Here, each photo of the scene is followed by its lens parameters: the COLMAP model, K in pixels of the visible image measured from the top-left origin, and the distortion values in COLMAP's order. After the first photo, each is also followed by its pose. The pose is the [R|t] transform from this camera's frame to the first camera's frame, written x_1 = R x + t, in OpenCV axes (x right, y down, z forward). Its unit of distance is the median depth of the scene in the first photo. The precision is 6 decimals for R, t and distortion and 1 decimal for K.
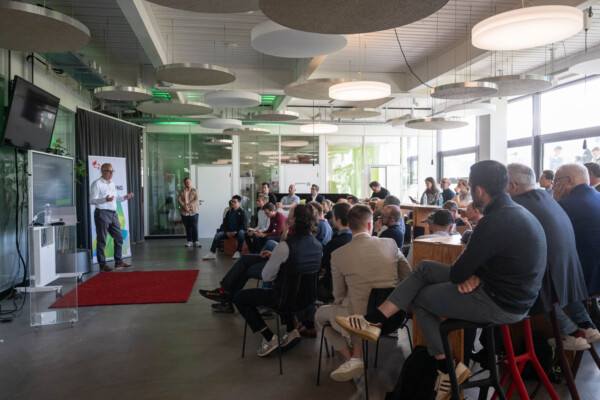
lens RADIAL K [[465.4, 0, 284.0], [0, 465.4, 197.6], [0, 0, 1]] dist [-0.023737, -0.009722]
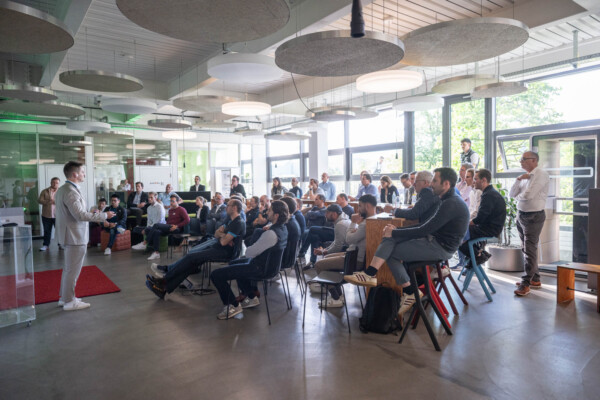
lens RADIAL K [[406.4, 0, 299.7], [0, 406.4, 197.3], [0, 0, 1]] dist [-0.012006, -0.001592]
pose [[0.878421, -0.024228, 0.477273, -0.180682], [0.021008, 0.999706, 0.012083, -0.000476], [-0.477426, -0.000587, 0.878672, -0.024016]]
